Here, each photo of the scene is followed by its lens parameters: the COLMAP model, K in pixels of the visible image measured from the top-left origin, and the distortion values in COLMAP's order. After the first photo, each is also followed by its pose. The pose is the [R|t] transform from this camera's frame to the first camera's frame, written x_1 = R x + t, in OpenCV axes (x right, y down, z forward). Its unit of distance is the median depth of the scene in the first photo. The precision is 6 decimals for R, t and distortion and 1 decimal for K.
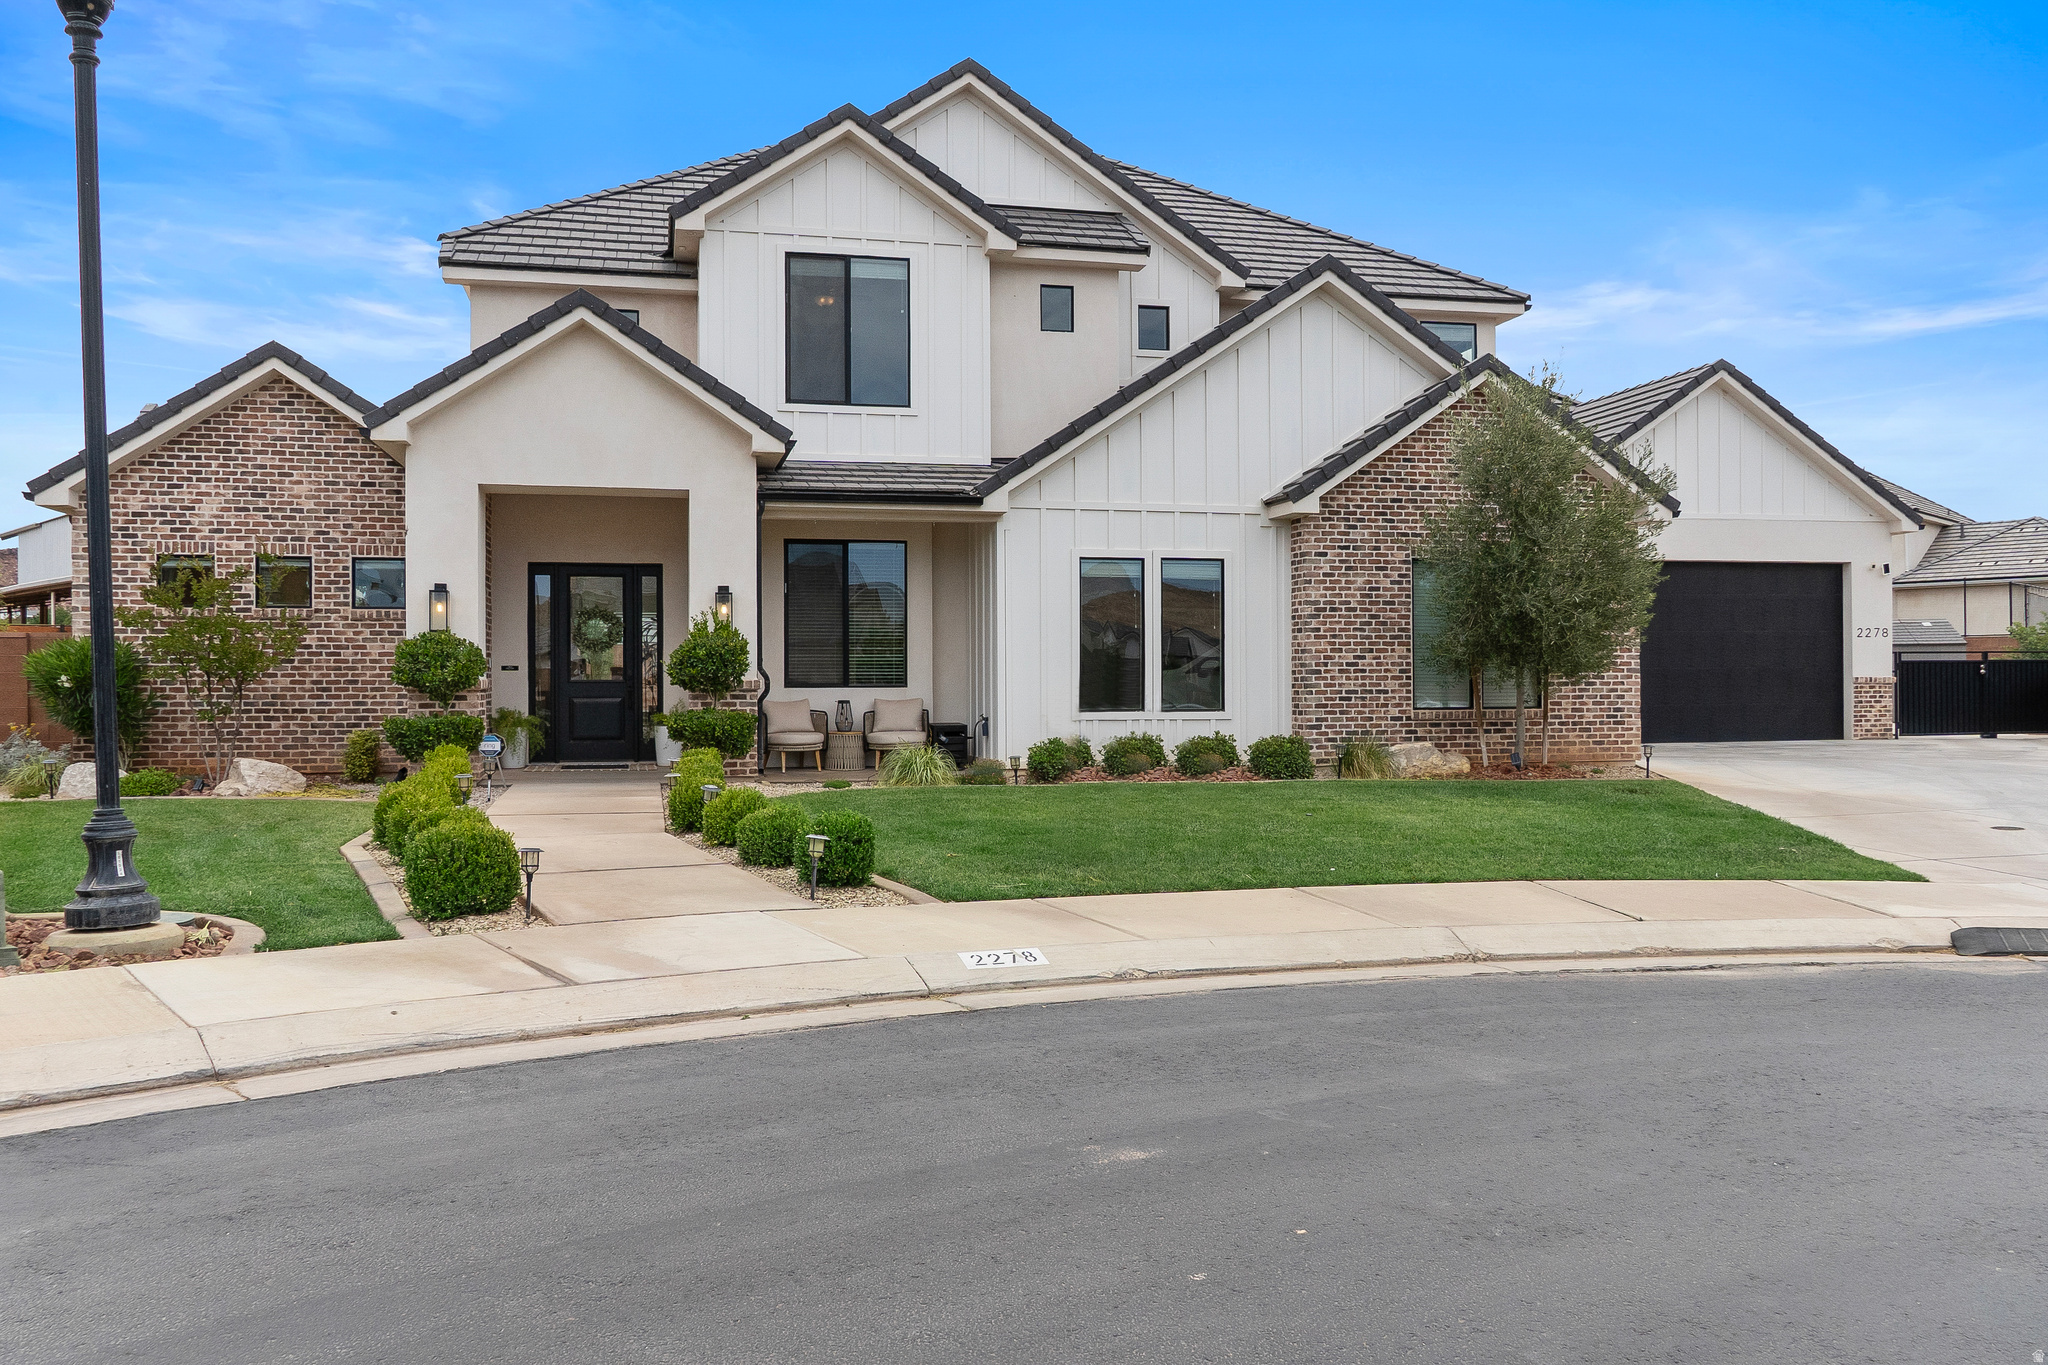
lens RADIAL K [[1400.0, 0, 987.4], [0, 1400.0, 684.8], [0, 0, 1]] dist [0.000038, 0.001409]
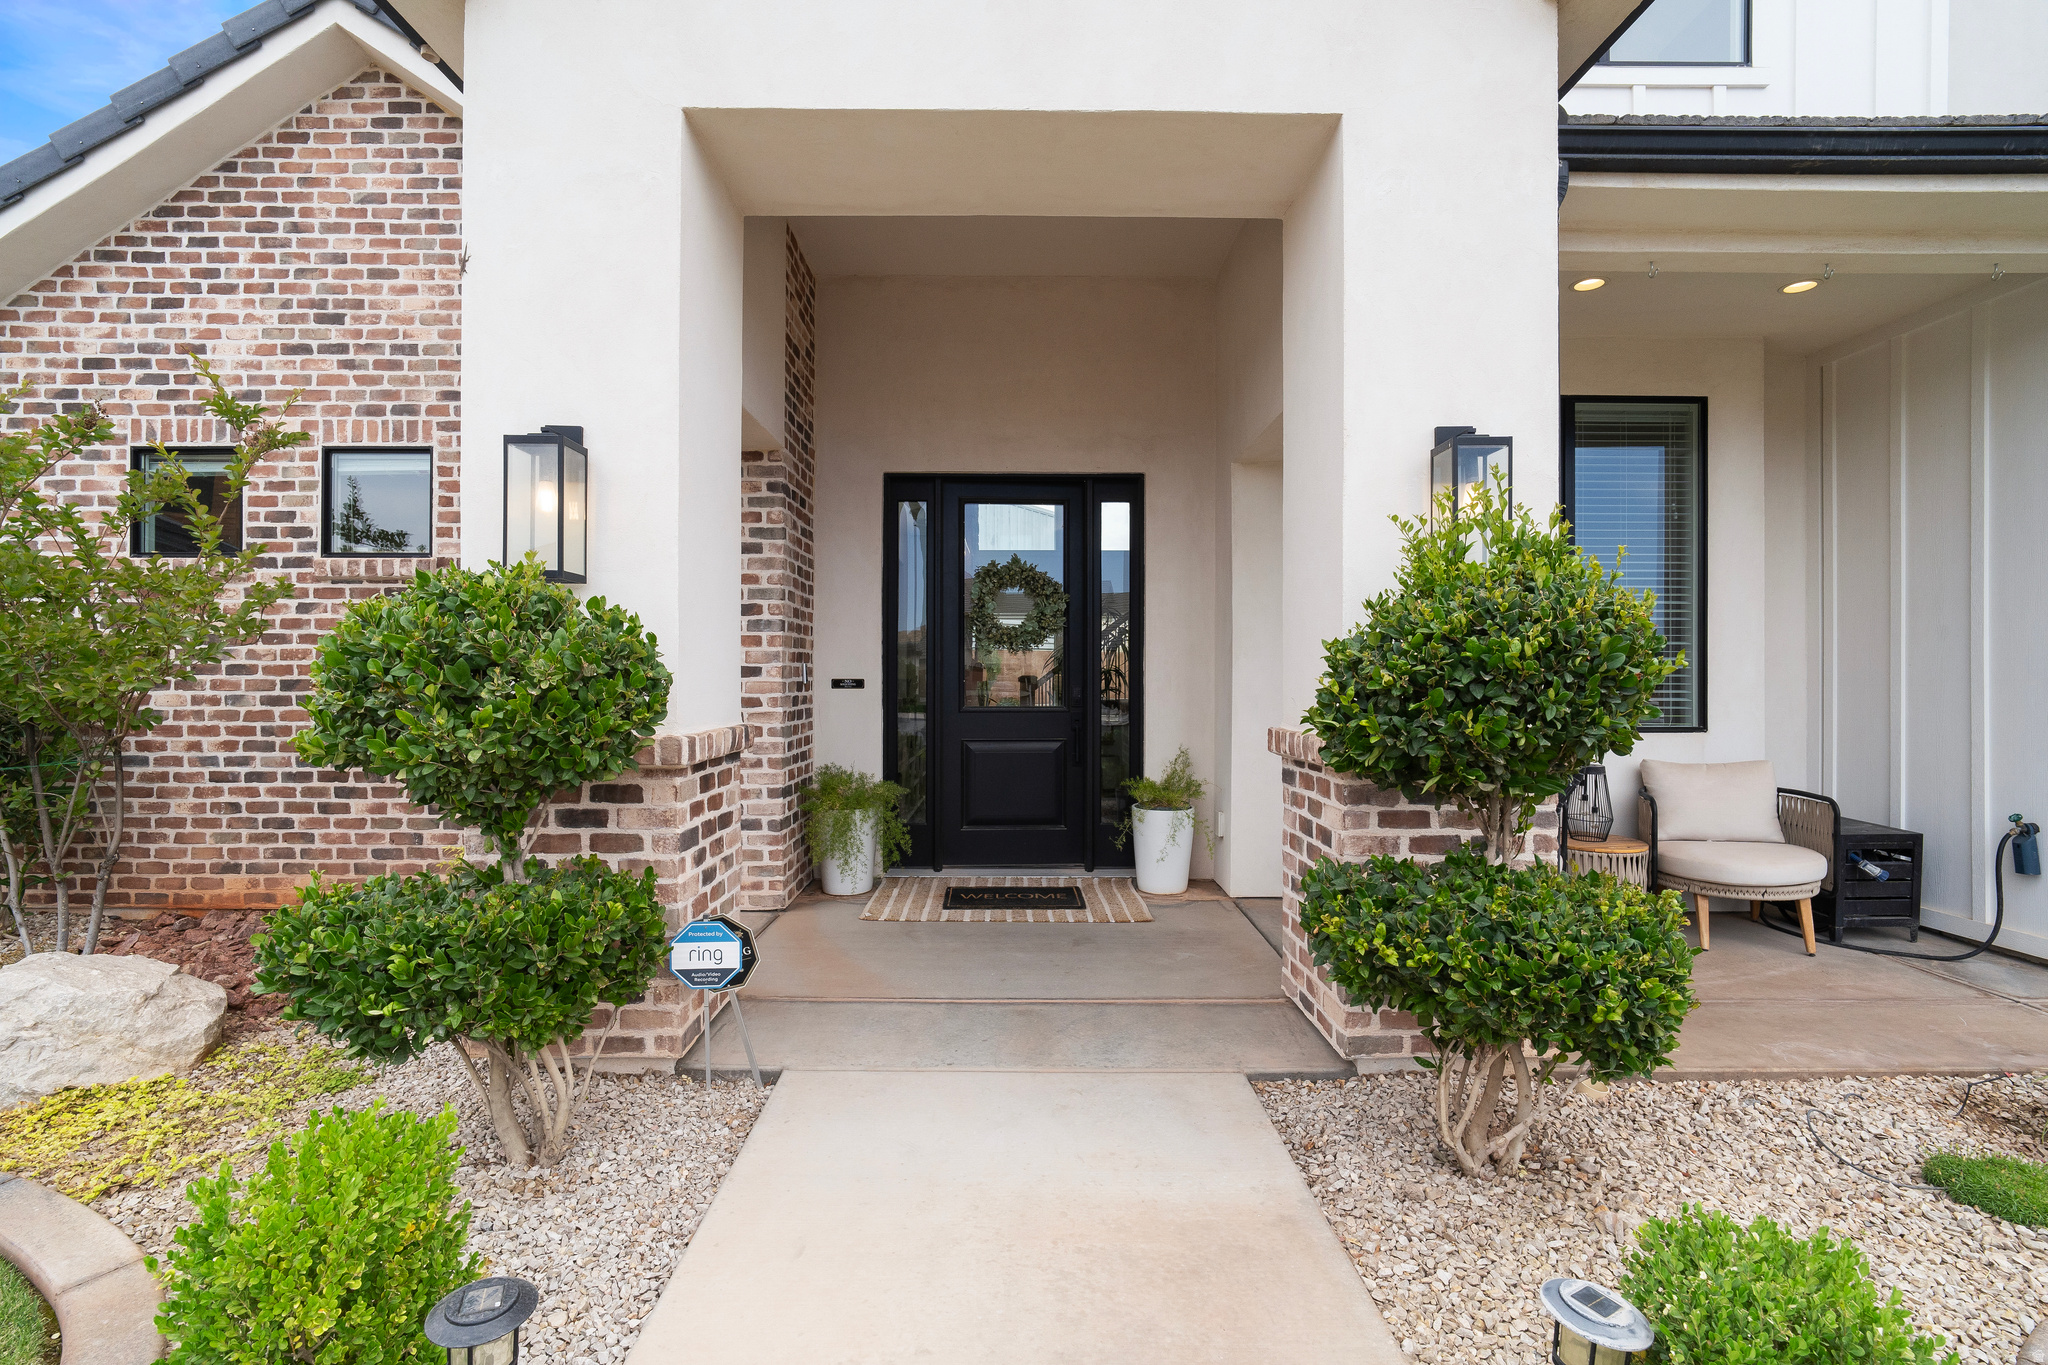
lens RADIAL K [[961.4, 0, 1026.5], [0, 961.4, 667.5], [0, 0, 1]] dist [0.009973, 0.003137]
pose [[0.974944, 0.001348, -0.222445, -0.219653], [-0.004070, 0.999922, -0.011778, -0.015135], [0.222411, 0.012389, 0.974874, 0.737755]]
